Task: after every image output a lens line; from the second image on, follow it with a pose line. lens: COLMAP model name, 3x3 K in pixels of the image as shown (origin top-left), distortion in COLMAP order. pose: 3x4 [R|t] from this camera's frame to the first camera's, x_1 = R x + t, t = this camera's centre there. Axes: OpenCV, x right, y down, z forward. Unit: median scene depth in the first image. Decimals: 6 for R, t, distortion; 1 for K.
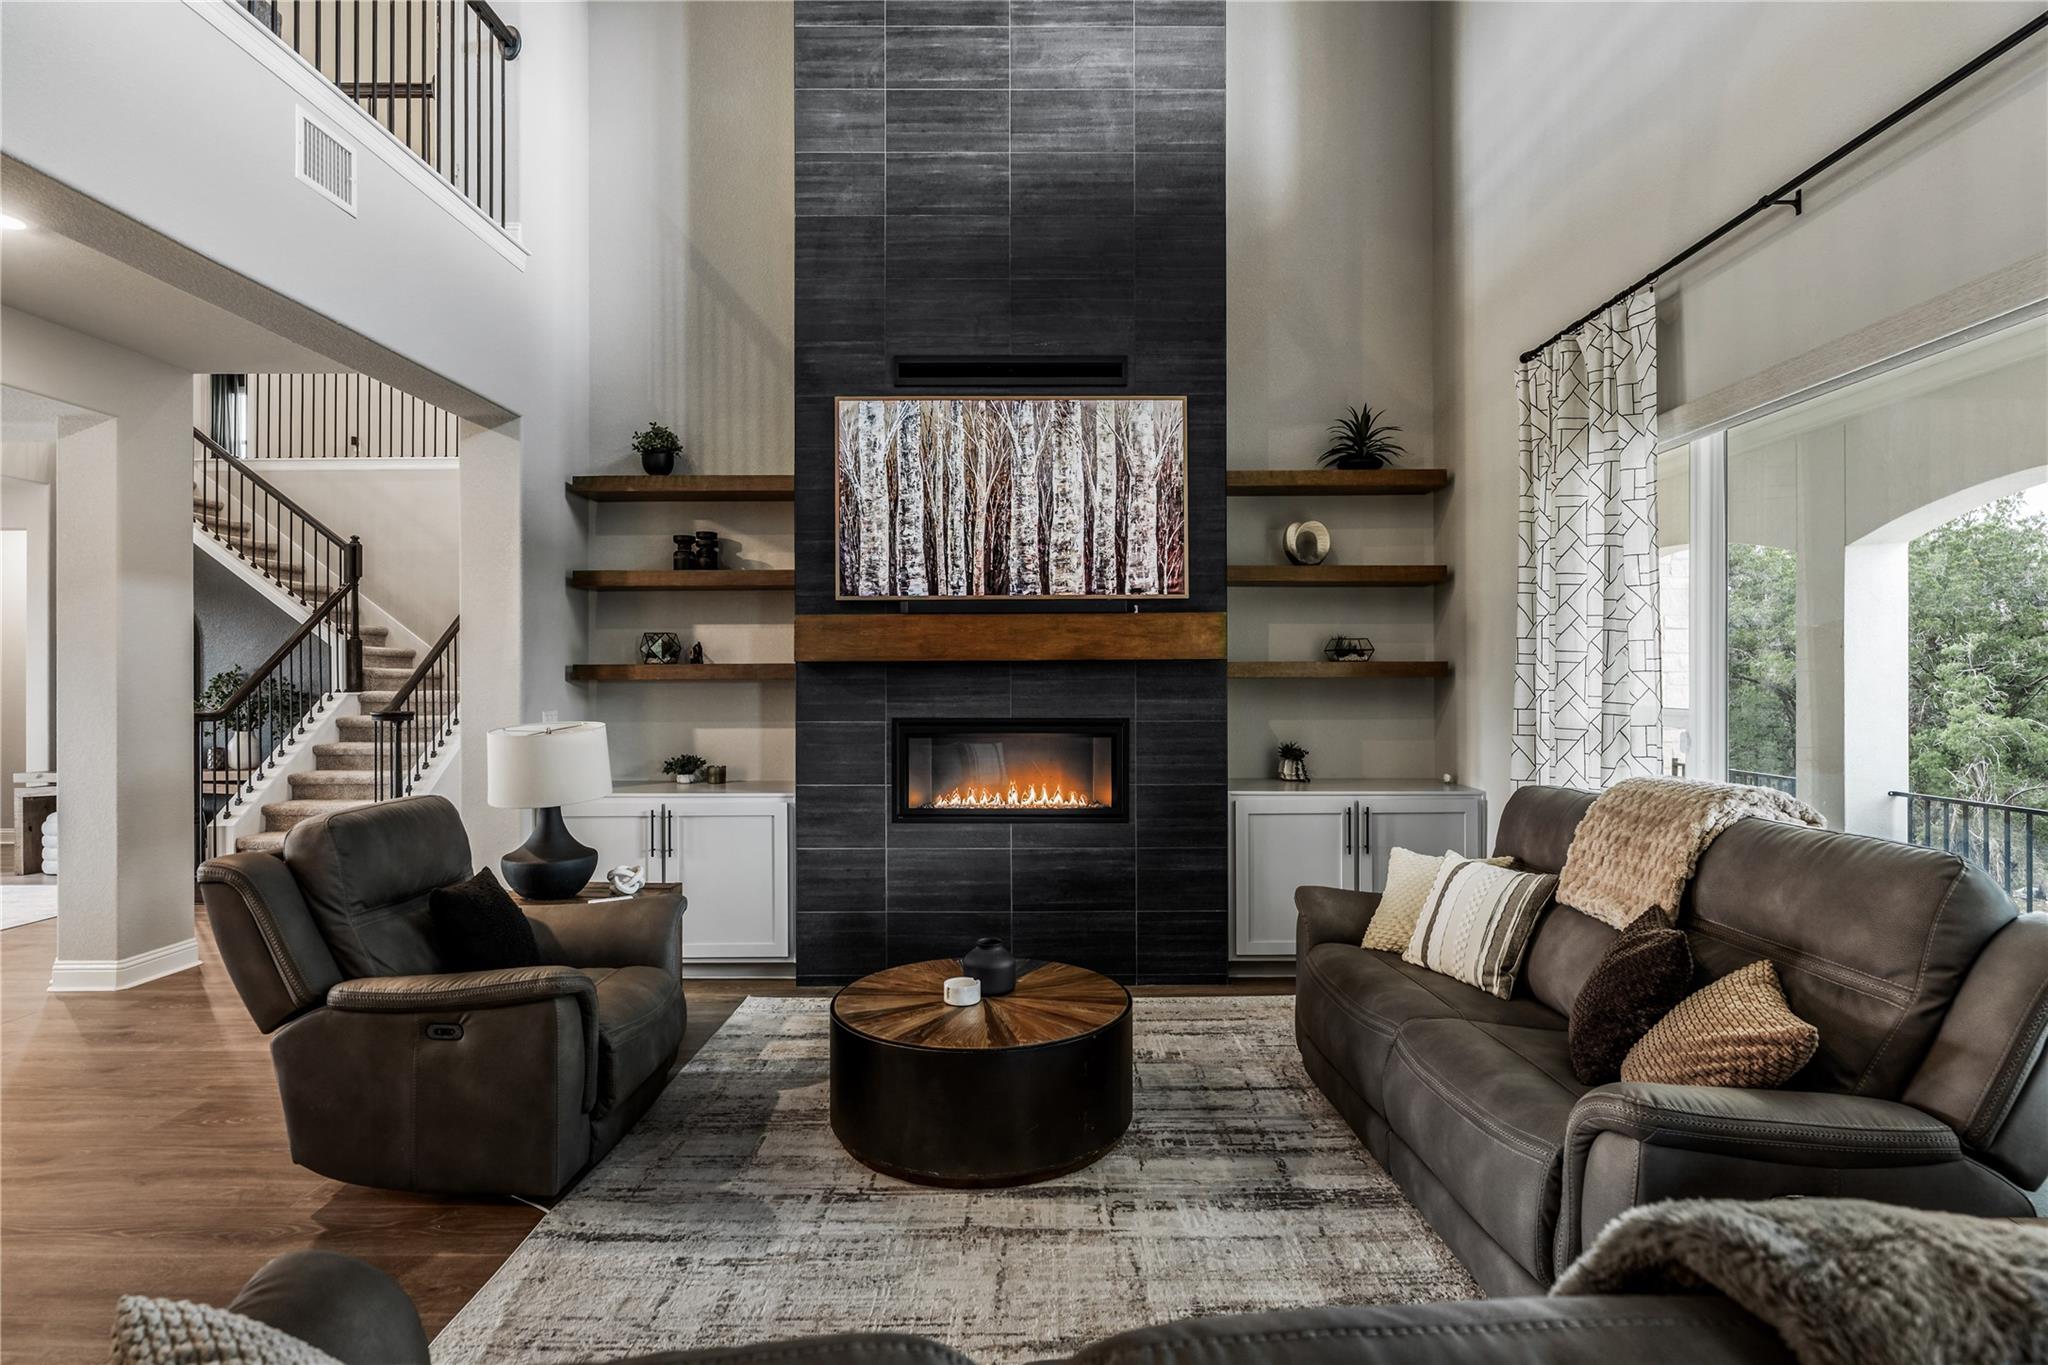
lens RADIAL K [[1010.9, 0, 1024.0], [0, 1010.9, 682.5], [0, 0, 1]] dist [-0.004958, -0.000497]
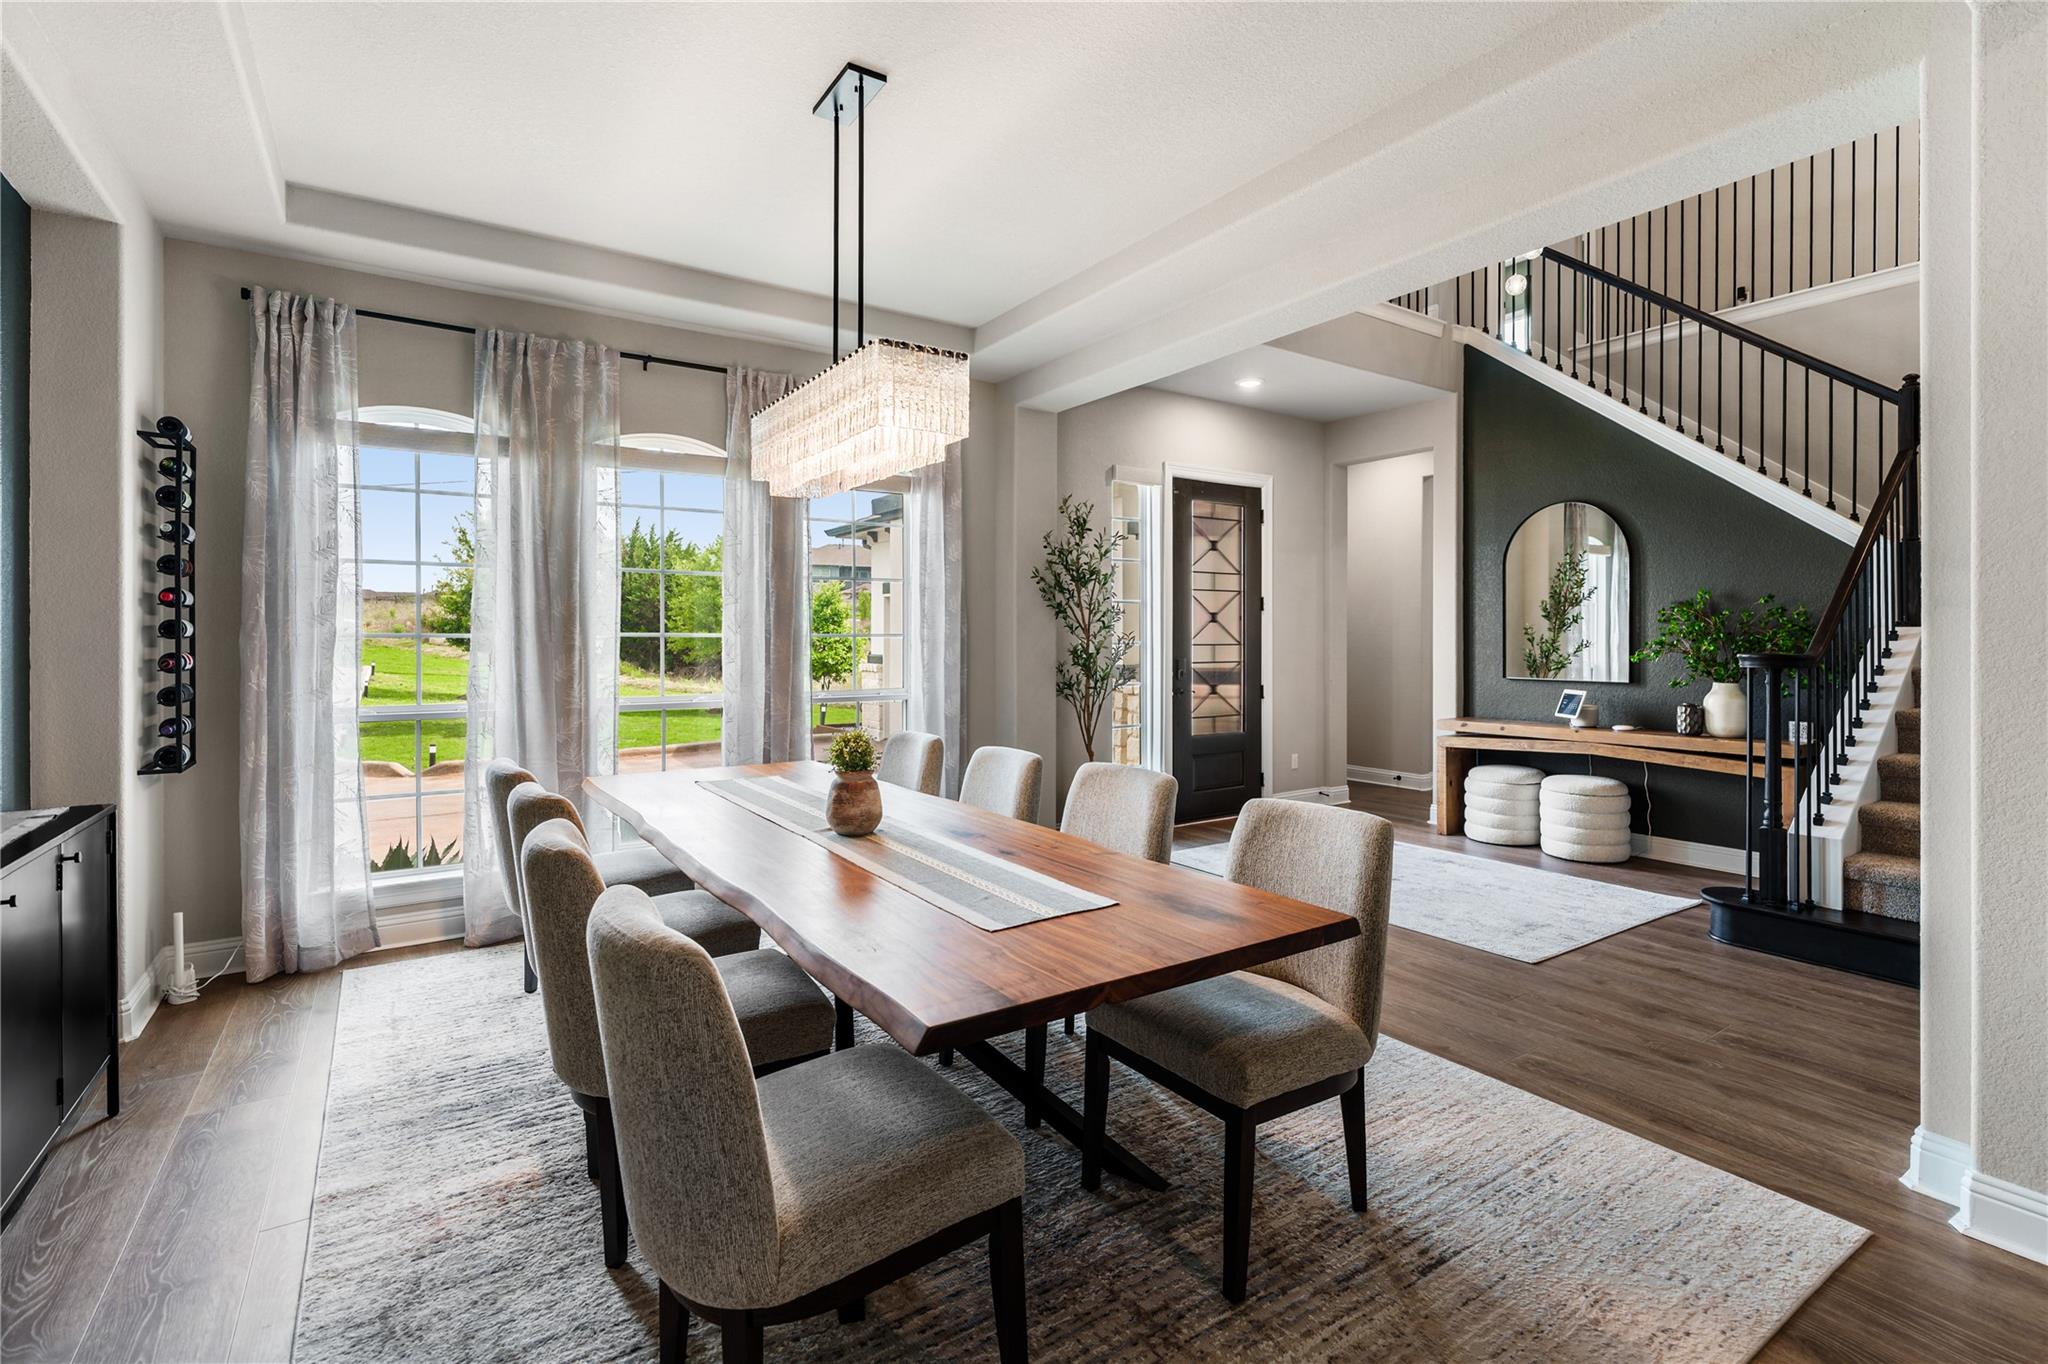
lens RADIAL K [[935.7, 0, 1060.8], [0, 935.7, 635.7], [0, 0, 1]] dist [0.001225, 0.000061]
pose [[0.576939, 0.002501, -0.816783, -0.867537], [-0.001251, 0.999997, 0.002179, 0.026192], [0.816786, -0.000235, 0.576941, 0.417704]]
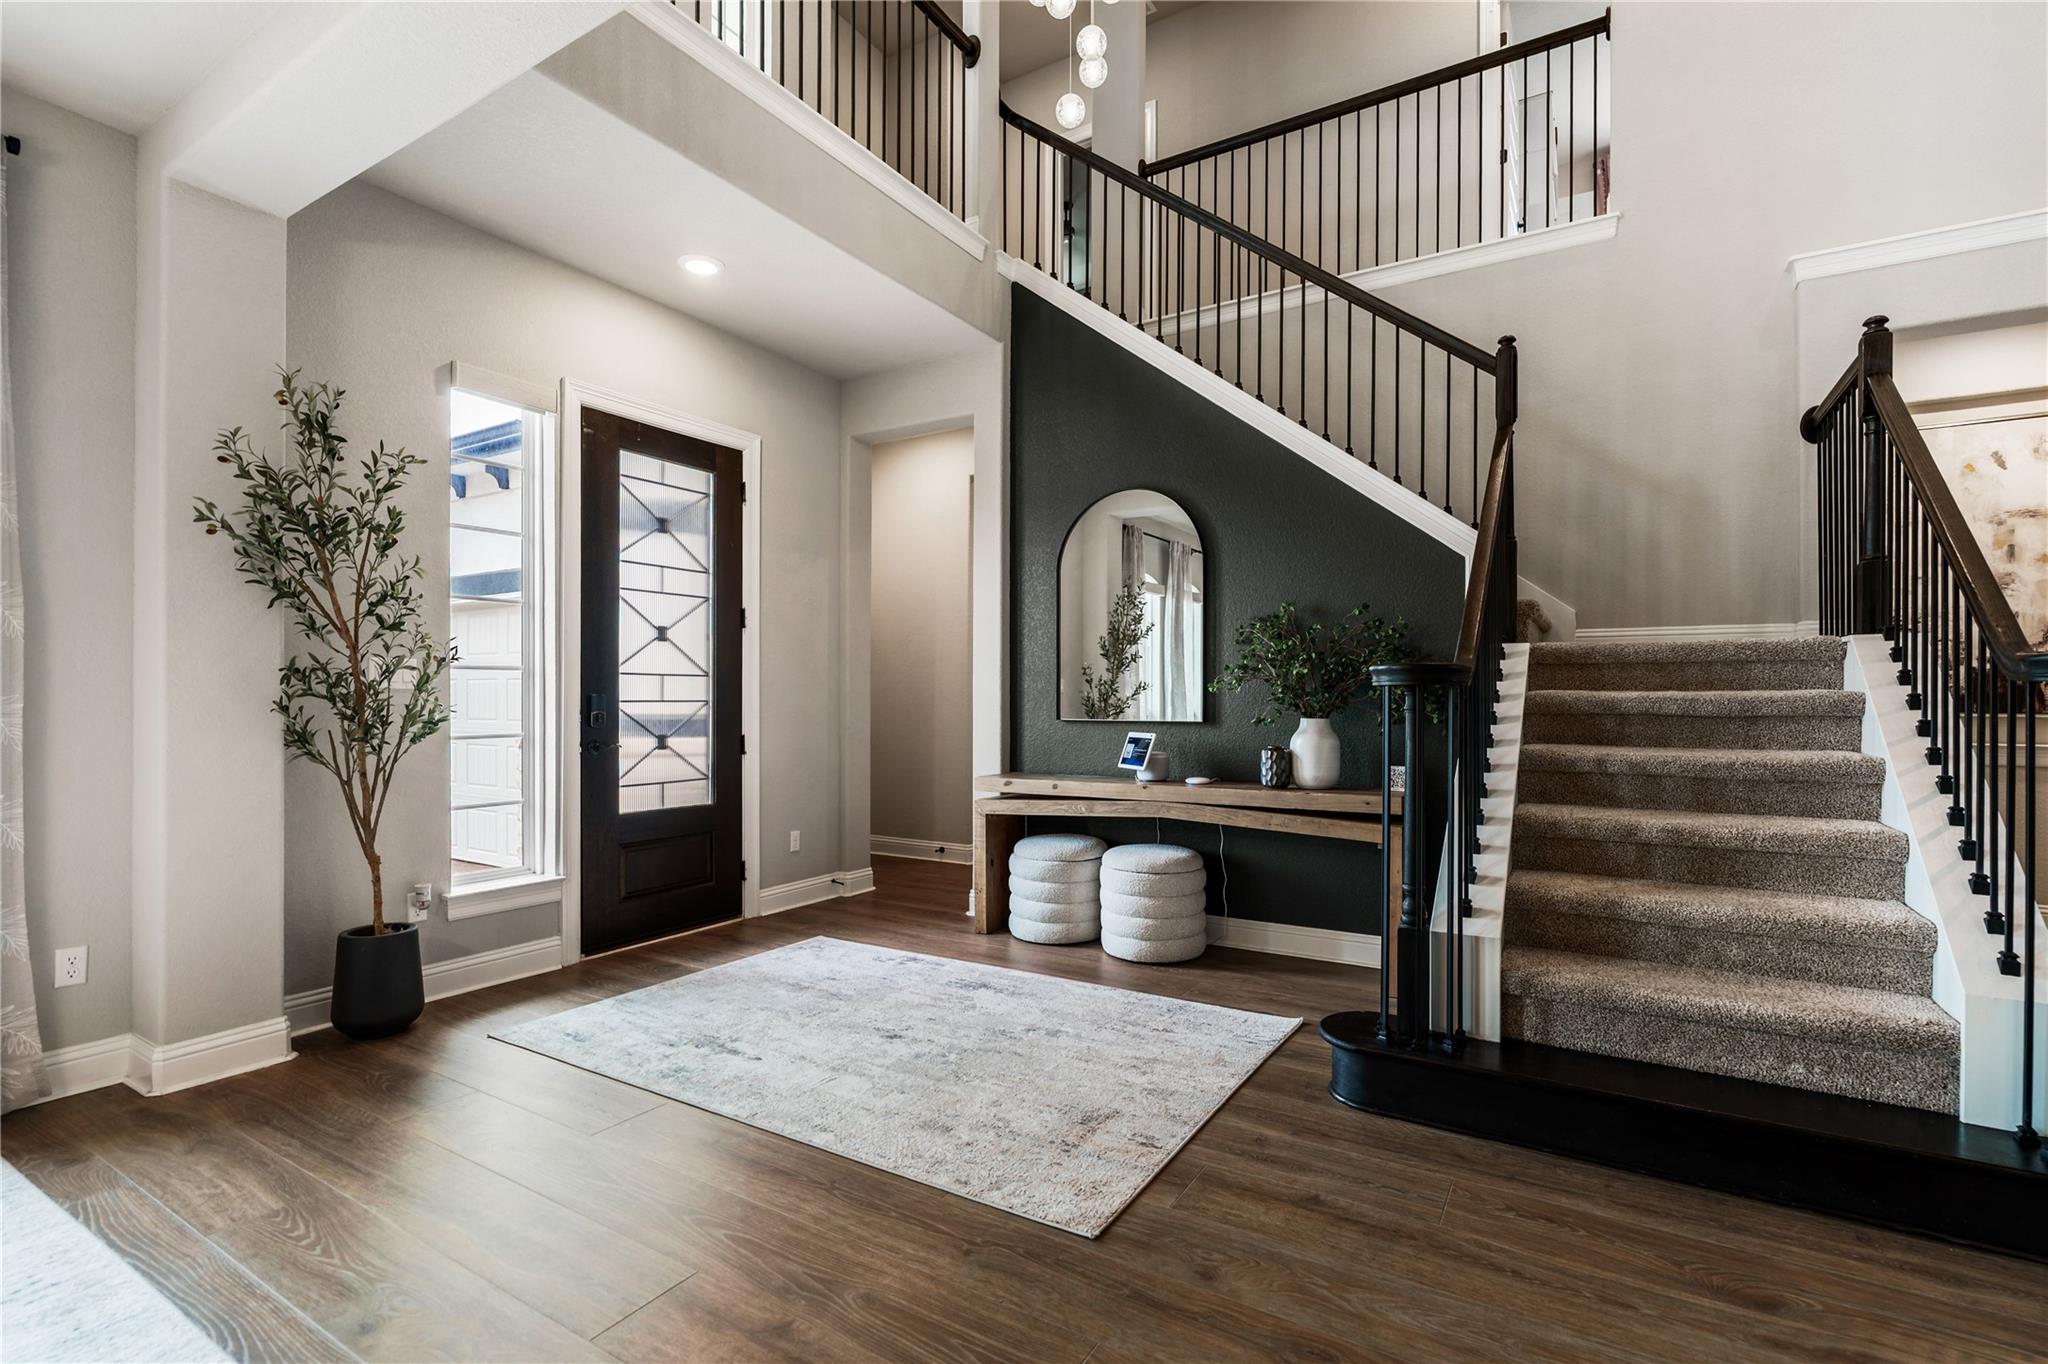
lens RADIAL K [[932.1, 0, 1036.4], [0, 932.1, 694.1], [0, 0, 1]] dist [-0.000536, 0.000045]
pose [[0.854613, 0.003129, -0.519255, -1.093134], [-0.004050, 0.999992, -0.000641, 0.062710], [0.519249, 0.002651, 0.854619, 0.837611]]
